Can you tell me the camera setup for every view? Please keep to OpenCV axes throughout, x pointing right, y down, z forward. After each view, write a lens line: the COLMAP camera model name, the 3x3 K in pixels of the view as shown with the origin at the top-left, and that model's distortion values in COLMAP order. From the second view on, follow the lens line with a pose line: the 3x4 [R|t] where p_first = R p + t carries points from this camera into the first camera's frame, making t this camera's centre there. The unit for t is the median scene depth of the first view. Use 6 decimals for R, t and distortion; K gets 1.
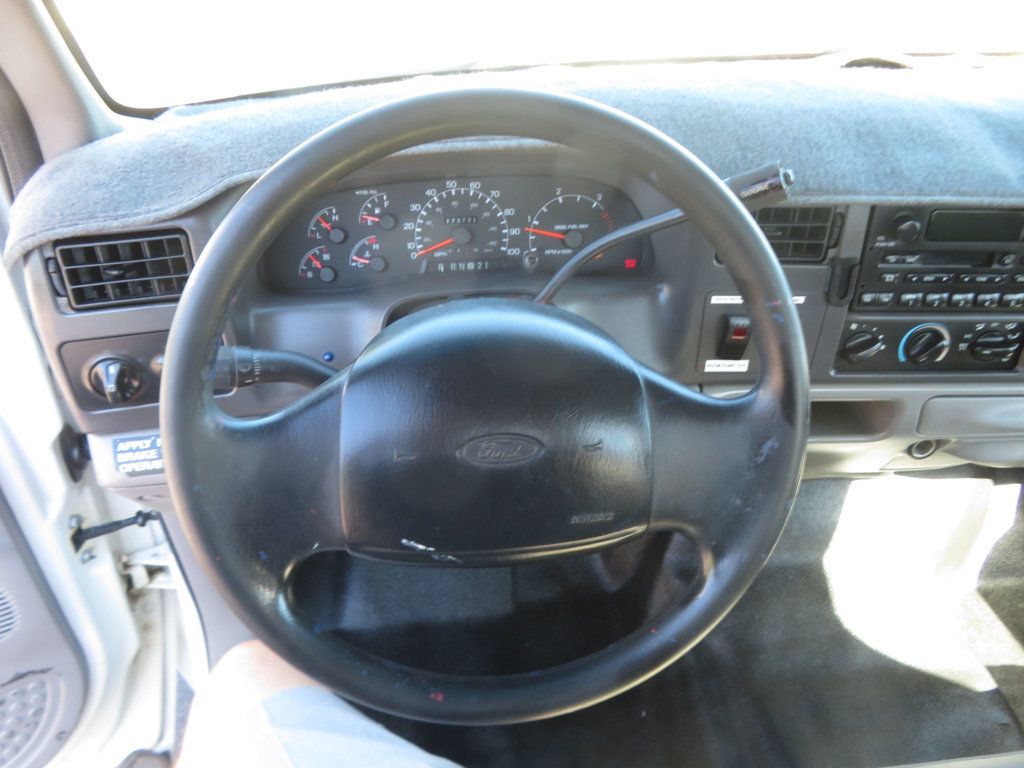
lens RADIAL K [[730.1, 0, 512.0], [0, 730.1, 384.0], [0, 0, 1]] dist [-0.003408, 0.008913]
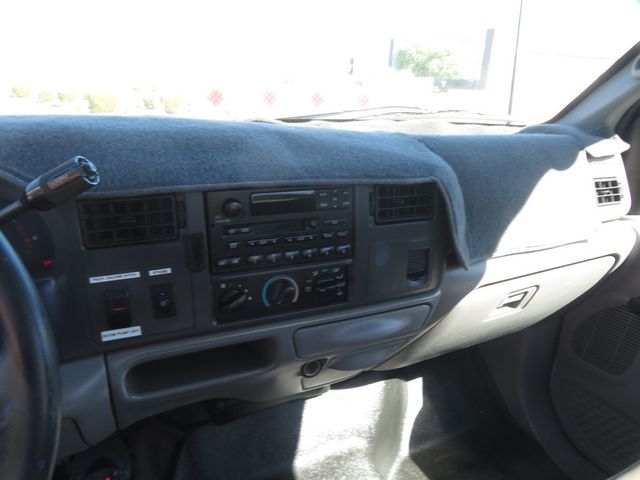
lens RADIAL K [[465.9, 0, 320.0], [0, 465.9, 240.0], [0, 0, 1]] dist [-0.023378, 0.005307]
pose [[0.933601, -0.113617, 0.339823, 0.375380], [0.194300, 0.957378, -0.213714, 0.056652], [-0.301058, 0.265552, 0.915886, 0.172345]]
